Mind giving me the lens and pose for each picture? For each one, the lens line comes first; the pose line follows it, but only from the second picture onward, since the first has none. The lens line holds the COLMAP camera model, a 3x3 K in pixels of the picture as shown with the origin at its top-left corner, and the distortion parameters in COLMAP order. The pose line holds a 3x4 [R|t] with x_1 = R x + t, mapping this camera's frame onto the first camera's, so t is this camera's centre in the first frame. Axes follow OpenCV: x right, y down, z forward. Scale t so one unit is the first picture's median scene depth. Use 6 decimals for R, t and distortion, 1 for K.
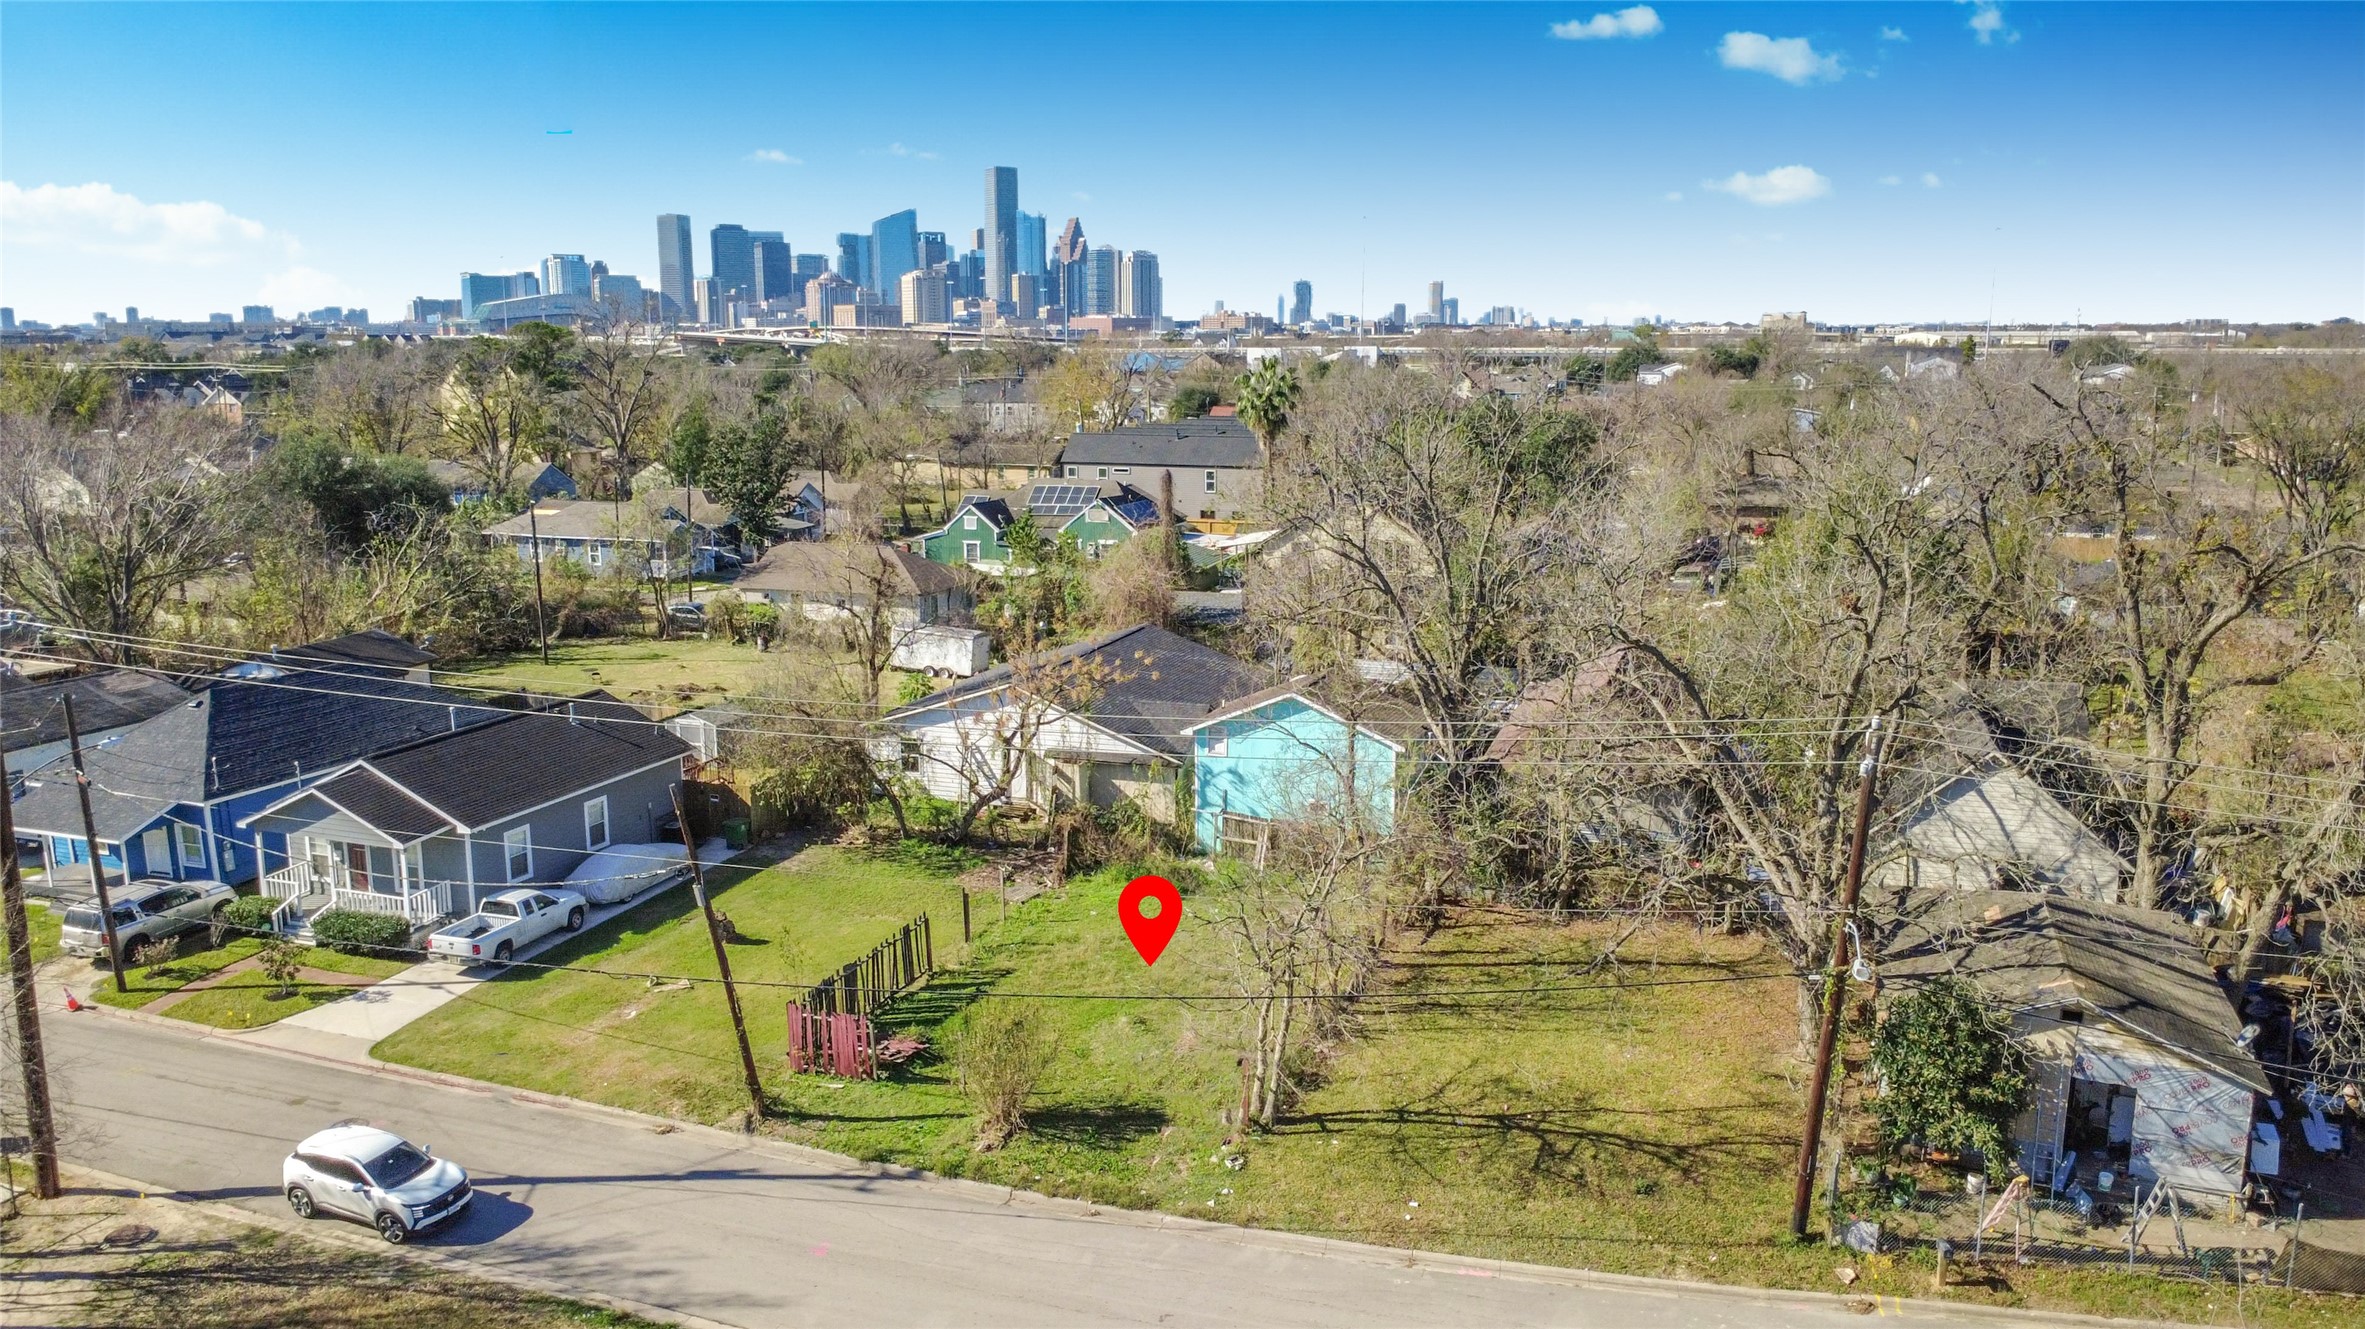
lens RADIAL K [[1767.4, 0, 1188.8], [0, 1767.4, 660.1], [0, 0, 1]] dist [-0.000976, 0.002340]
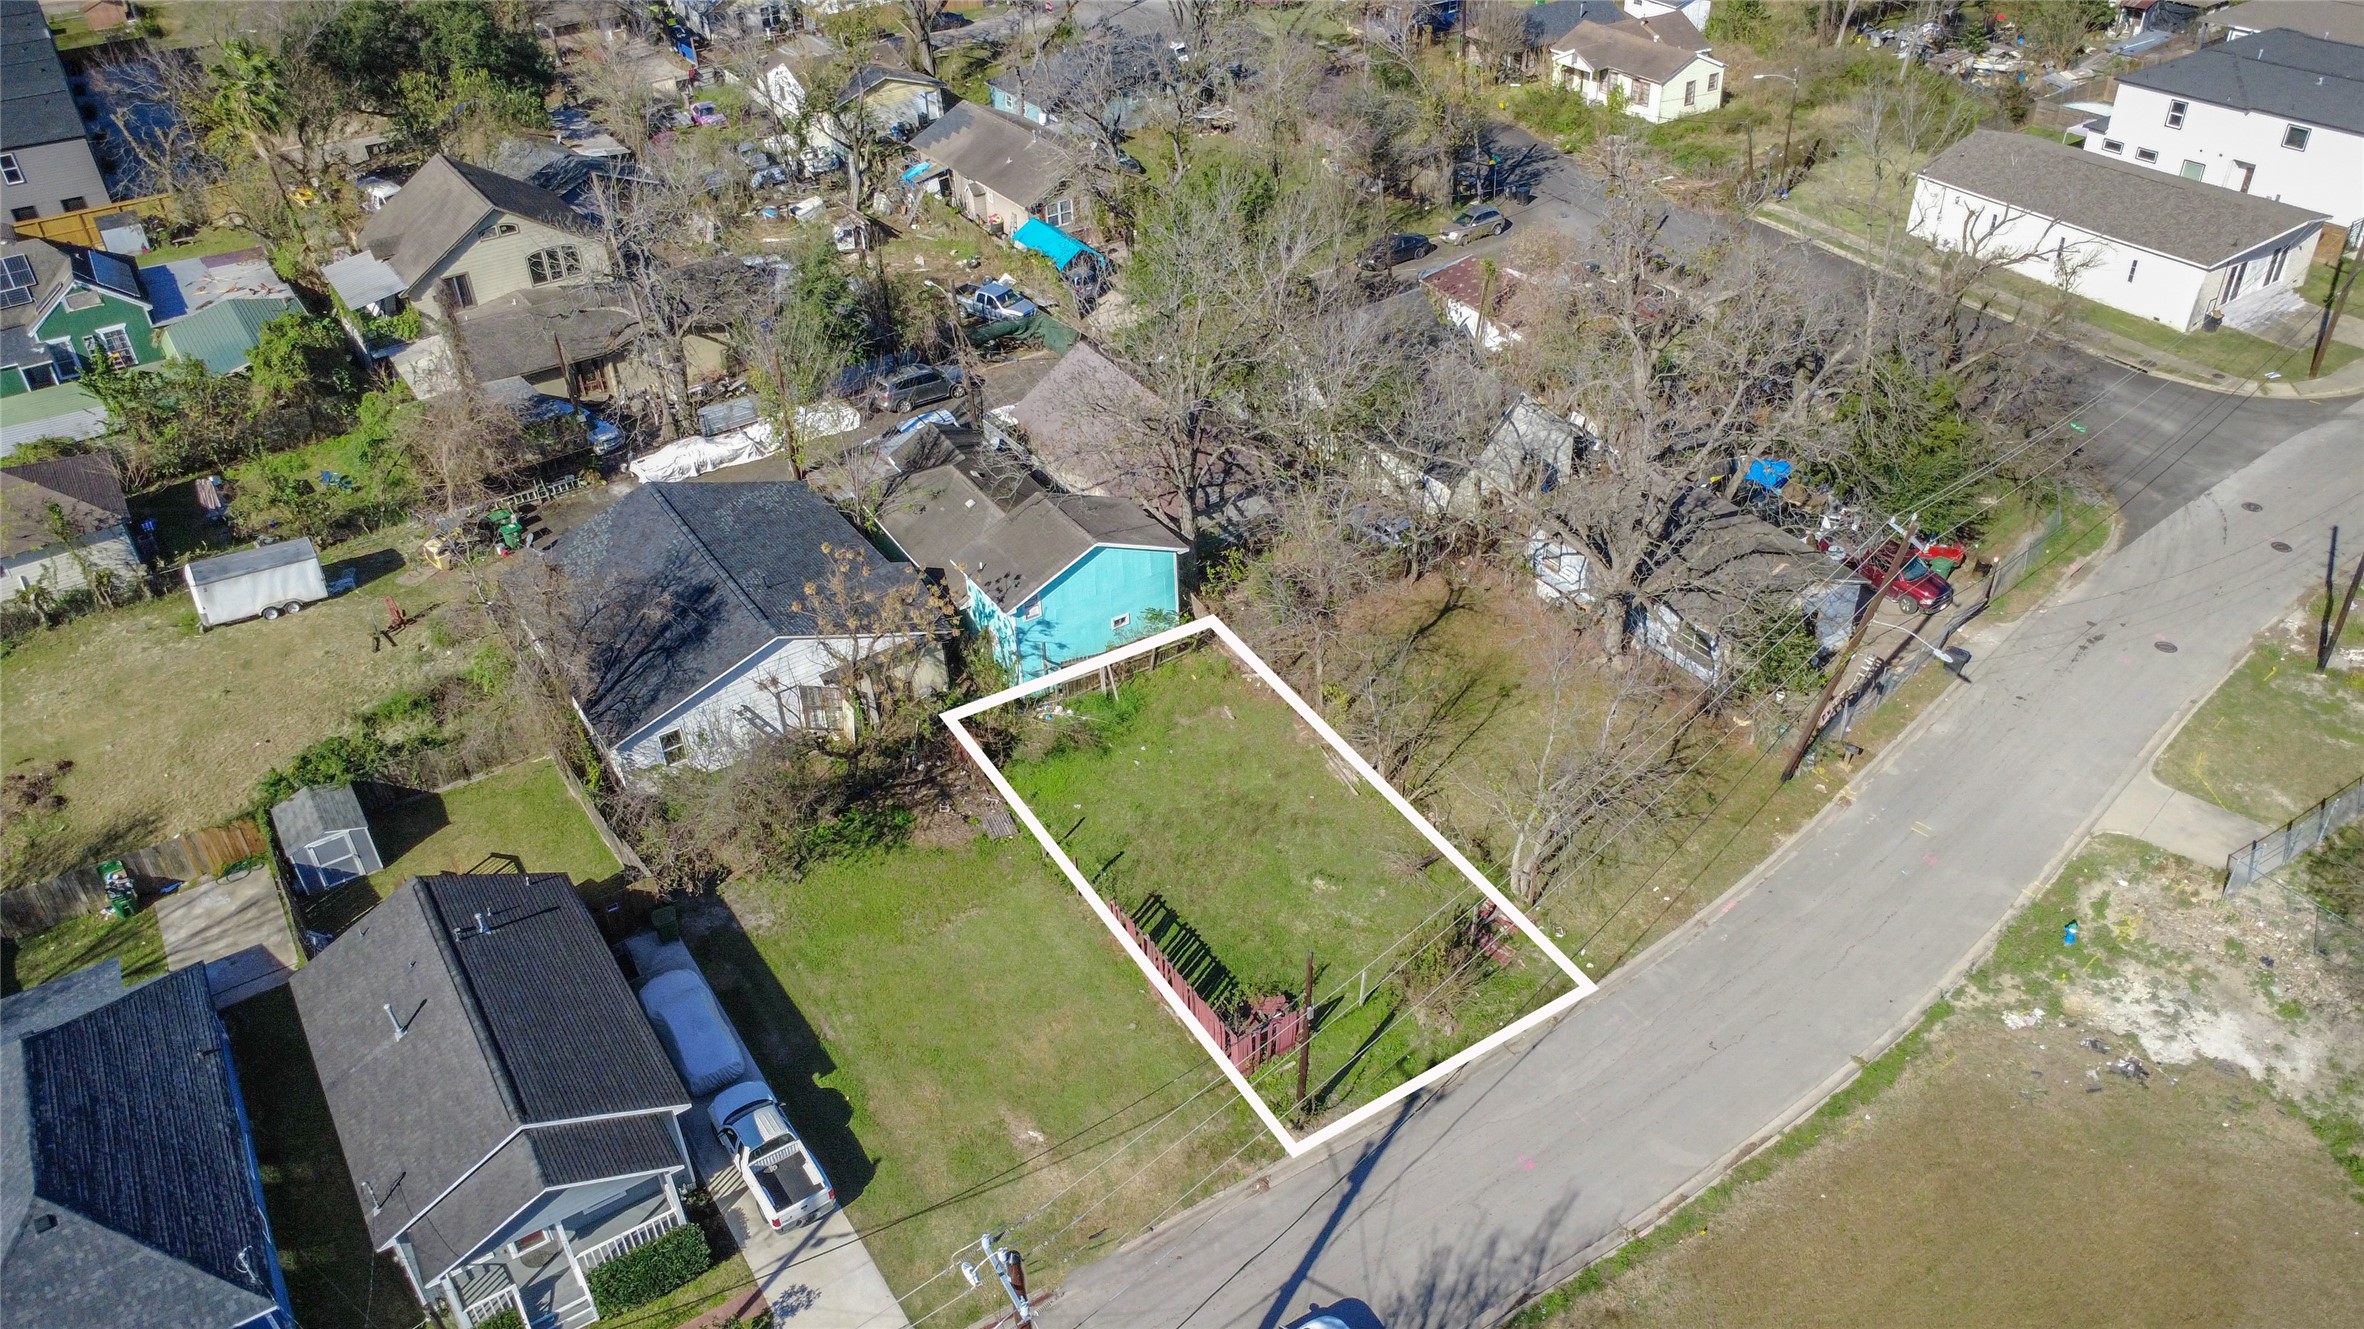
lens RADIAL K [[1729.3, 0, 1187.4], [0, 1729.3, 656.0], [0, 0, 1]] dist [0.001021, -0.001395]
pose [[0.600285, -0.465807, 0.650140, -0.626785], [0.181746, 0.871073, 0.456289, -0.392094], [-0.778862, -0.155743, 0.607550, 0.278258]]
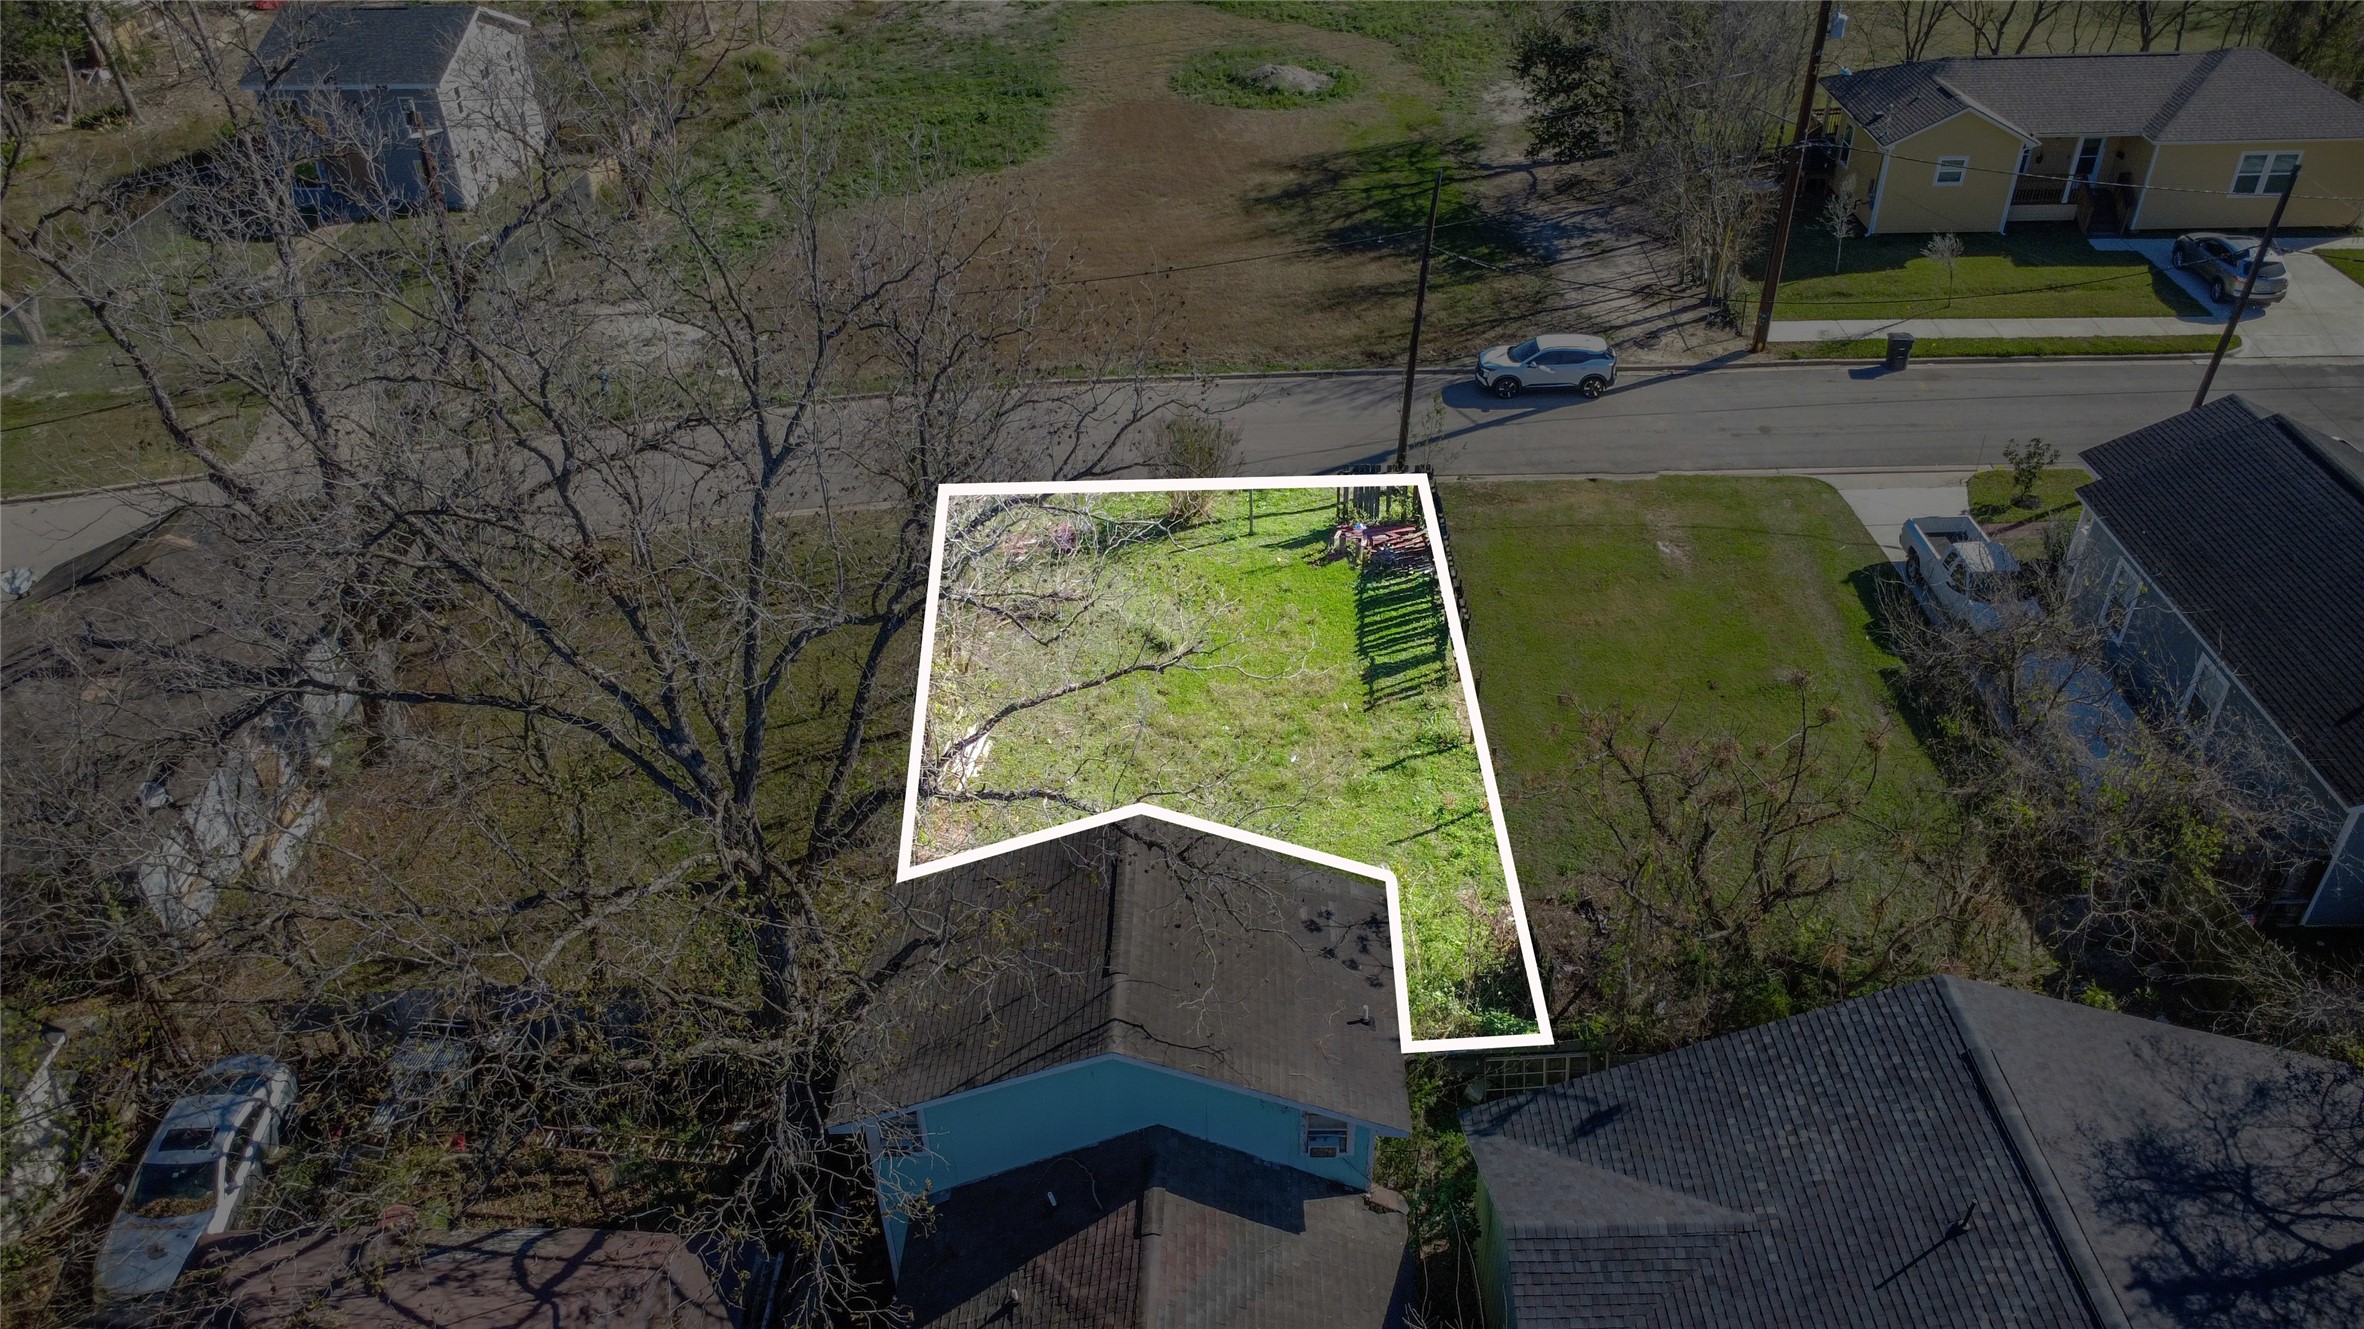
lens RADIAL K [[1728.4, 0, 1180.5], [0, 1728.4, 623.8], [0, 0, 1]] dist [0.003770, -0.004416]
pose [[-0.939700, 0.206412, -0.272687, 0.153628], [-0.042114, 0.721422, 0.691214, -0.320027], [0.339397, 0.661017, -0.669228, 1.234881]]
